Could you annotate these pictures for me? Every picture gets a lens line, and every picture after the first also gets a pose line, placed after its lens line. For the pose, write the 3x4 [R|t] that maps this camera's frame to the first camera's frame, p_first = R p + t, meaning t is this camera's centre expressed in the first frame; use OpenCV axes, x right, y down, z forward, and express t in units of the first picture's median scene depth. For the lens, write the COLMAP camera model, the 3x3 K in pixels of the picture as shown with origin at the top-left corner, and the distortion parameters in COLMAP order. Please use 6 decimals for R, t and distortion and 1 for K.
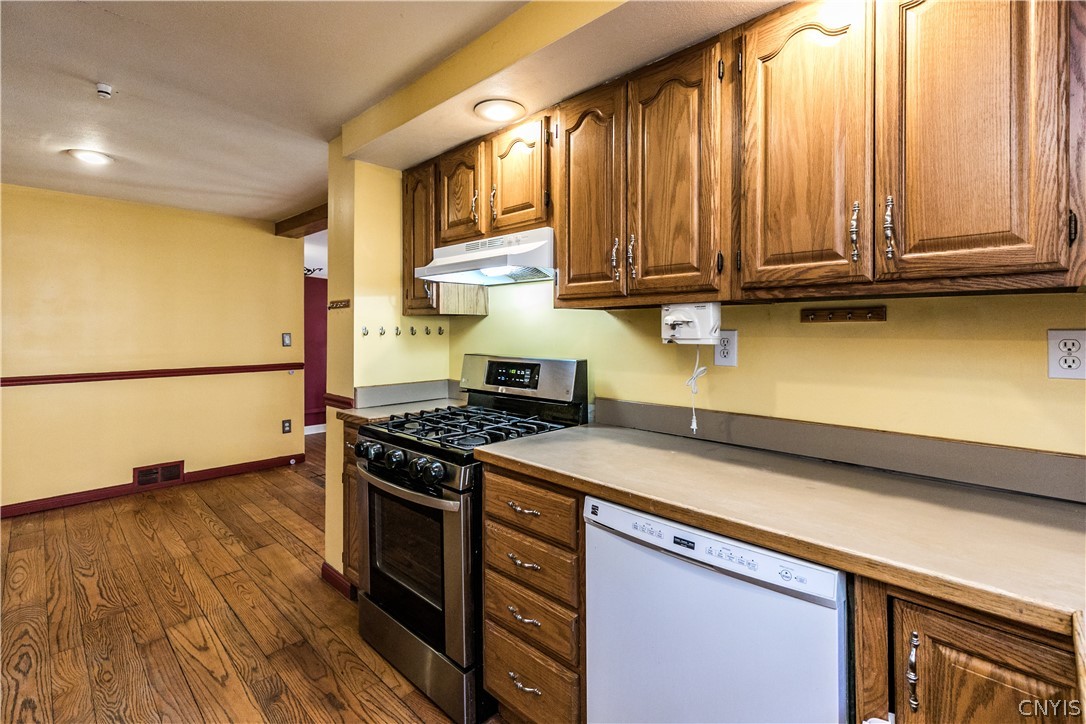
lens RADIAL K [[508.7, 0, 537.6], [0, 508.7, 329.3], [0, 0, 1]] dist [0.007450, -0.002374]
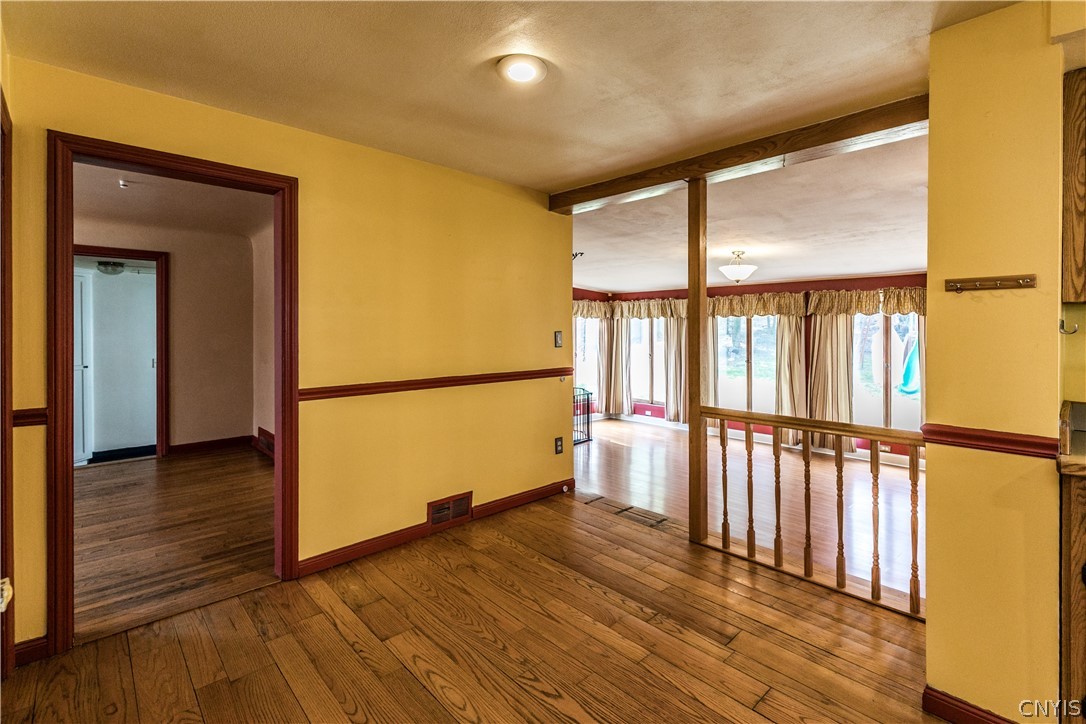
lens RADIAL K [[508.7, 0, 558.4], [0, 508.7, 330.9], [0, 0, 1]] dist [0.007450, -0.002374]
pose [[0.999726, 0.008104, -0.021957, -0.607934], [-0.007987, 0.999953, 0.005423, 0.003850], [0.022000, -0.005247, 0.999744, 0.240021]]
